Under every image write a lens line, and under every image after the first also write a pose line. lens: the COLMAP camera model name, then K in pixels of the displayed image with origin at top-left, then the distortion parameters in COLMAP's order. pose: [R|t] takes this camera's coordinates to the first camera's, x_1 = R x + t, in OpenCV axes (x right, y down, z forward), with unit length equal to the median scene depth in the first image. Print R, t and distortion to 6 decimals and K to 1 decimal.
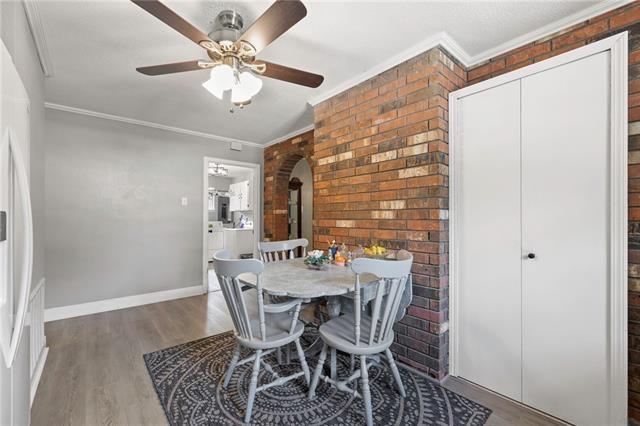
lens RADIAL K [[270.8, 0, 318.0], [0, 270.8, 219.0], [0, 0, 1]] dist [-0.000472, 0.000039]
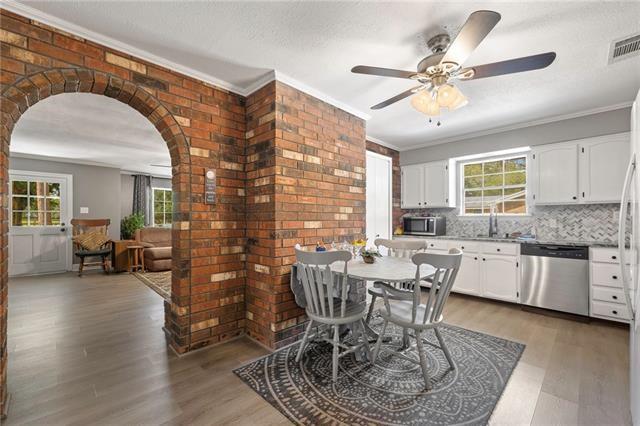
lens RADIAL K [[270.8, 0, 318.0], [0, 270.8, 219.0], [0, 0, 1]] dist [-0.000472, 0.000039]
pose [[-0.077571, 0.000672, 0.996987, -0.958438], [-0.000057, 1.000000, -0.000678, -0.003885], [-0.996987, -0.000109, -0.077571, 1.087272]]
